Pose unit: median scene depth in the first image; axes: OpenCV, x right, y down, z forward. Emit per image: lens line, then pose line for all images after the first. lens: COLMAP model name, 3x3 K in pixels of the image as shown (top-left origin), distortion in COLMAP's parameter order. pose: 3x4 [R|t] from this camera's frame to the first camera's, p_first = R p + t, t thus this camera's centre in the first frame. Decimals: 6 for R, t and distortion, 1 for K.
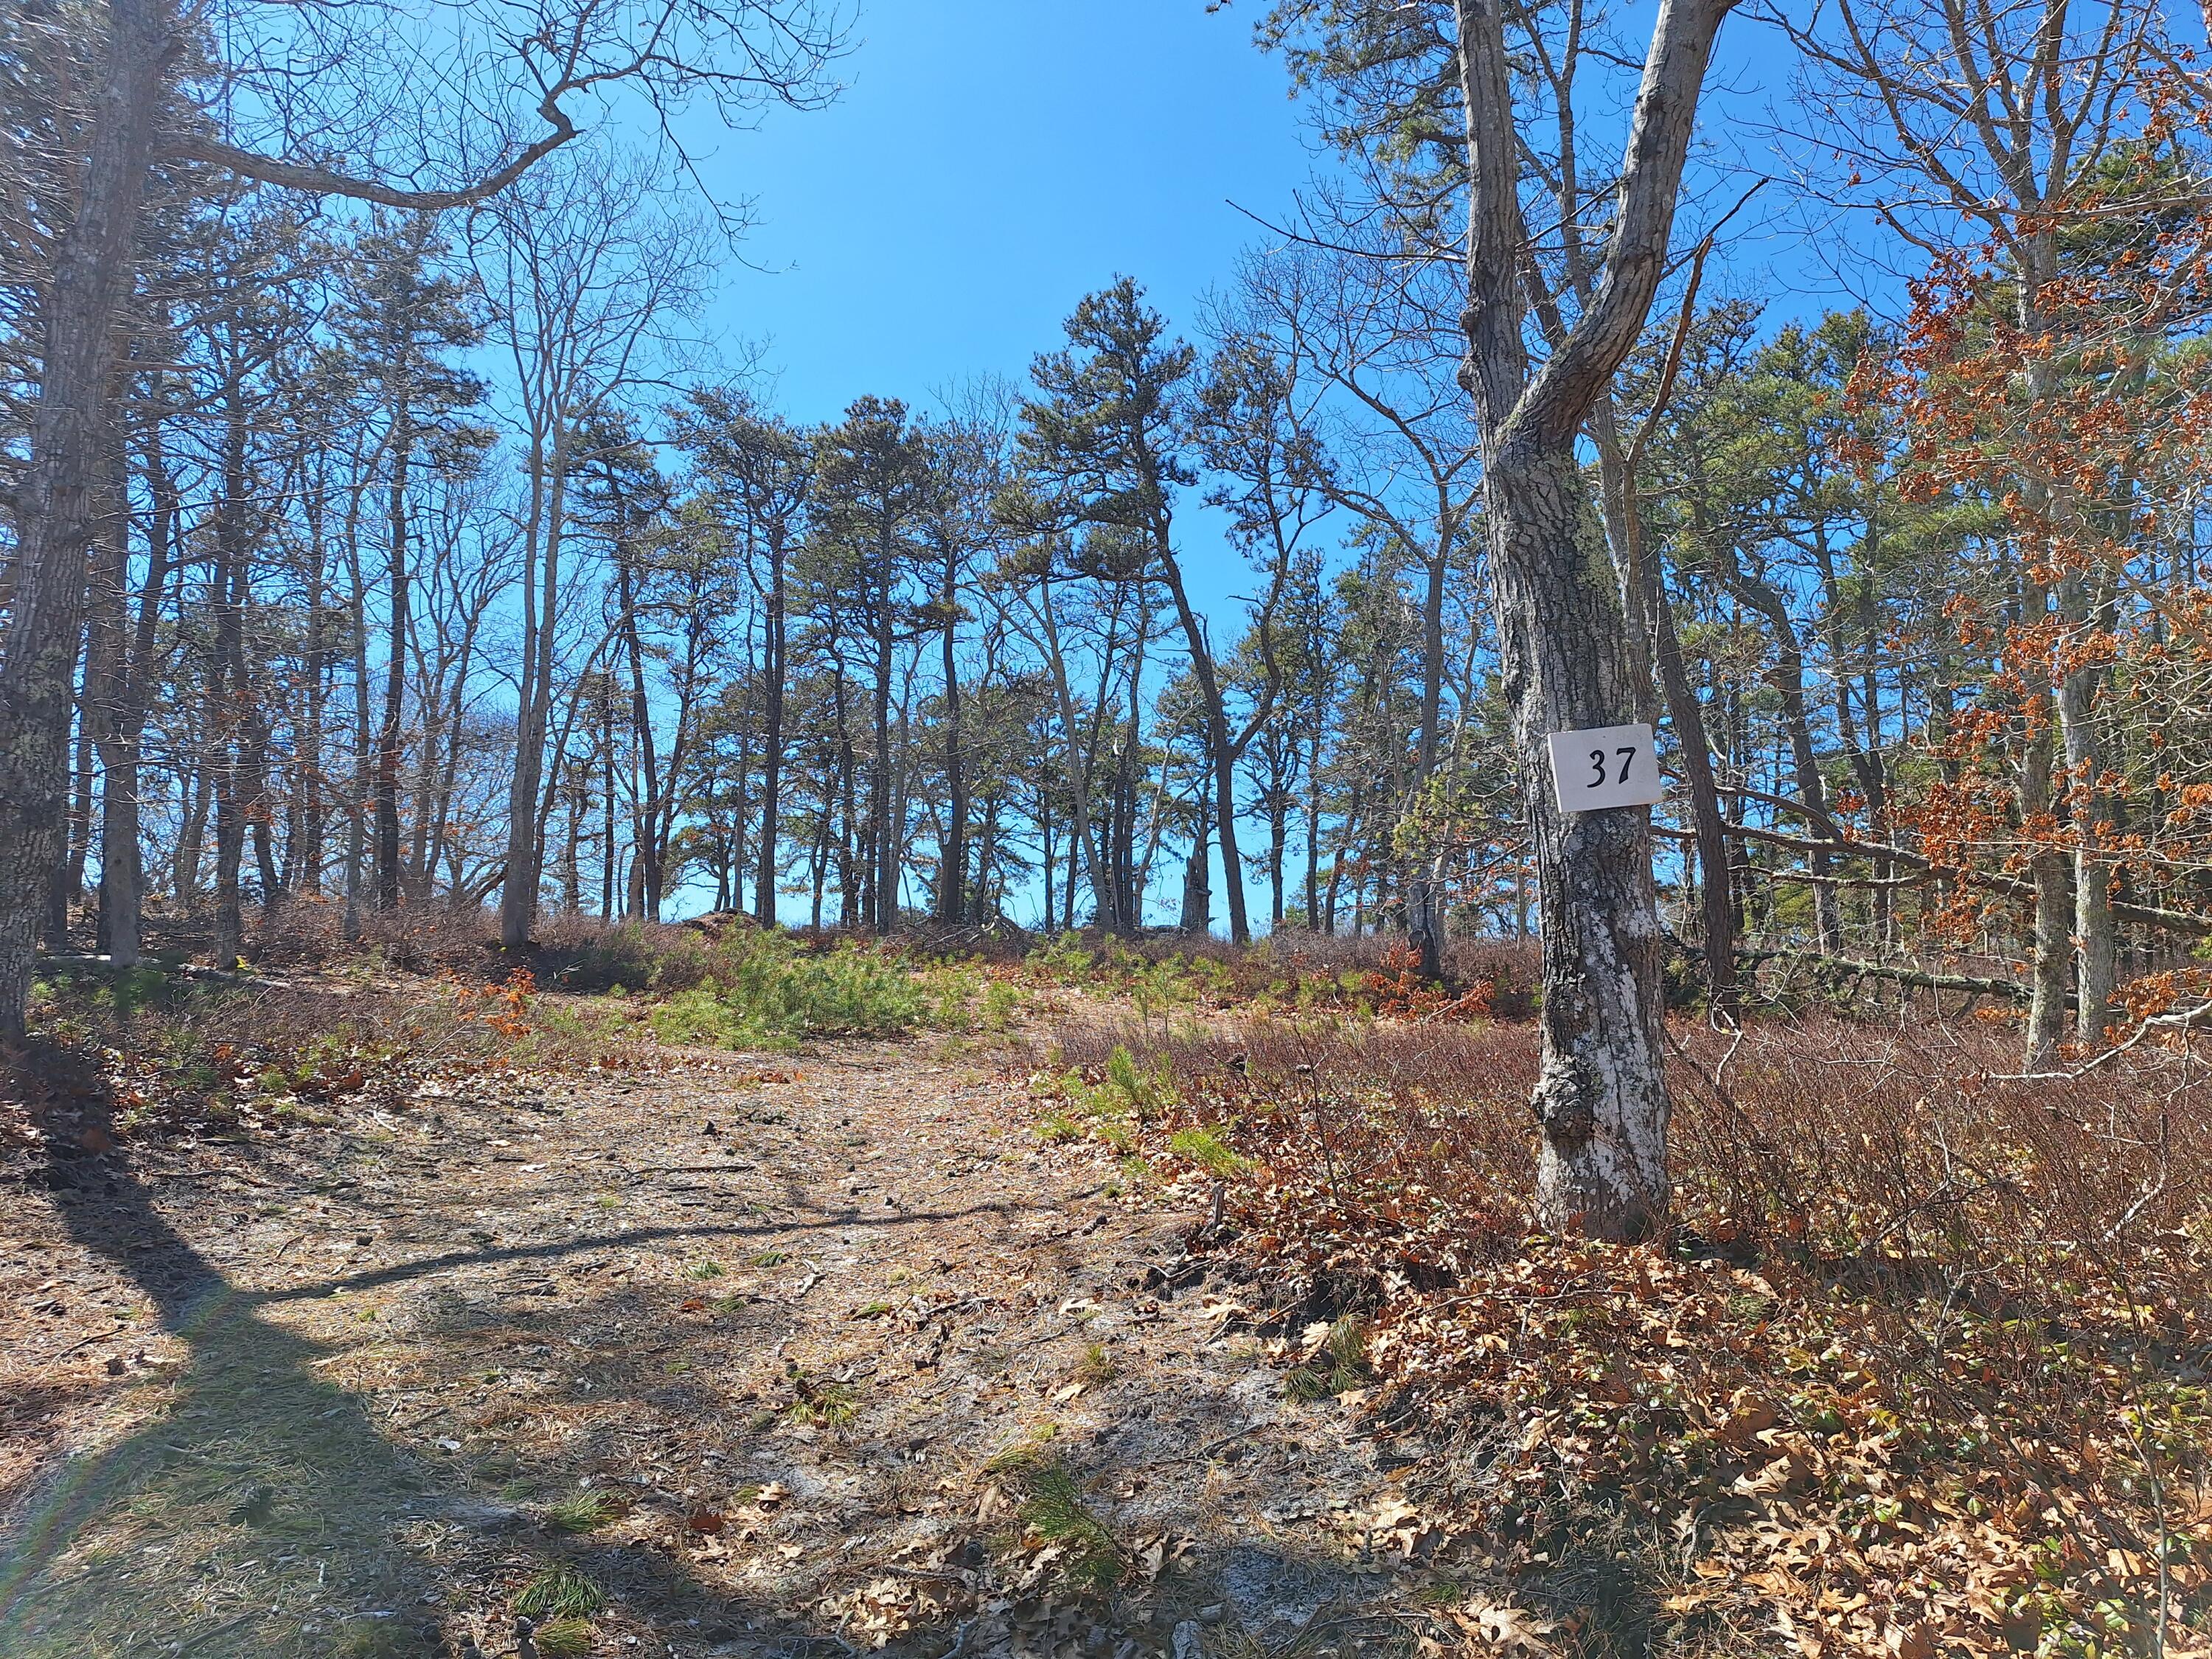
lens RADIAL K [[1705.9, 0, 1105.5], [0, 1705.9, 928.4], [0, 0, 1]] dist [0.049482, -0.024635]
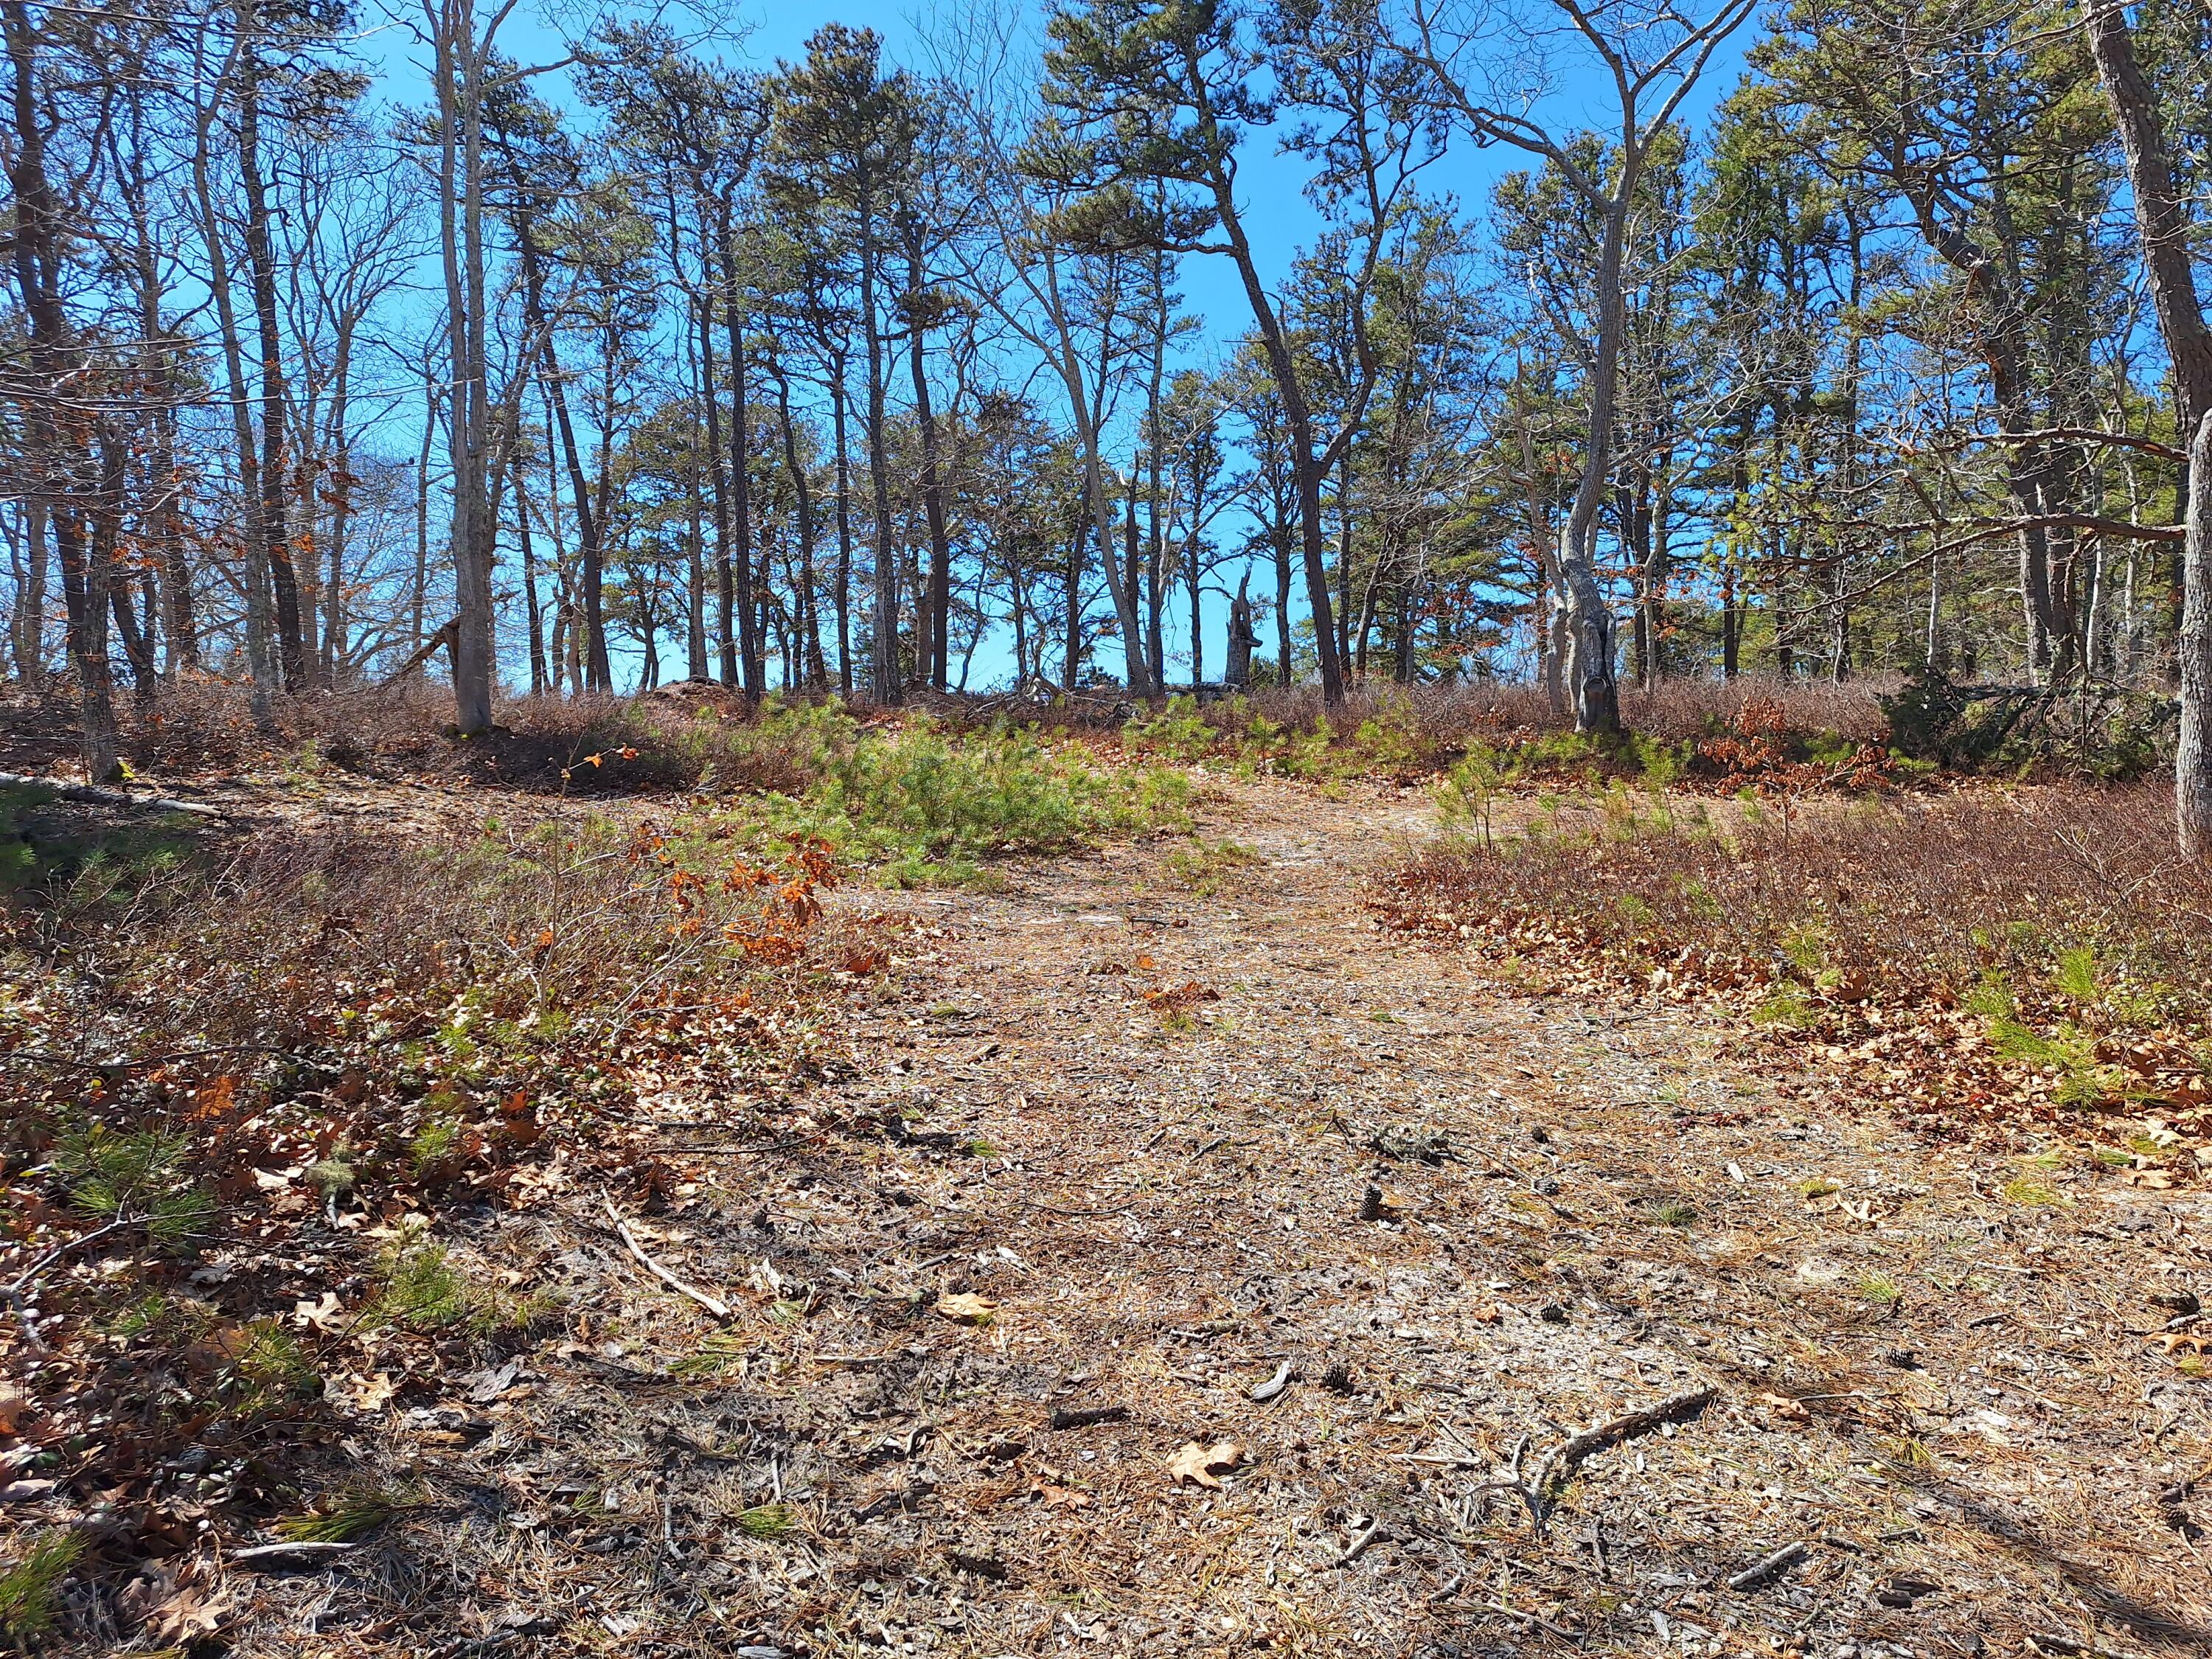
lens RADIAL K [[1705.9, 0, 1105.5], [0, 1705.9, 928.4], [0, 0, 1]] dist [0.049482, -0.024635]
pose [[0.997766, -0.036129, 0.056192, -0.065937], [0.027840, 0.989494, 0.141865, -0.002459], [-0.060727, -0.139984, 0.988290, 0.122902]]
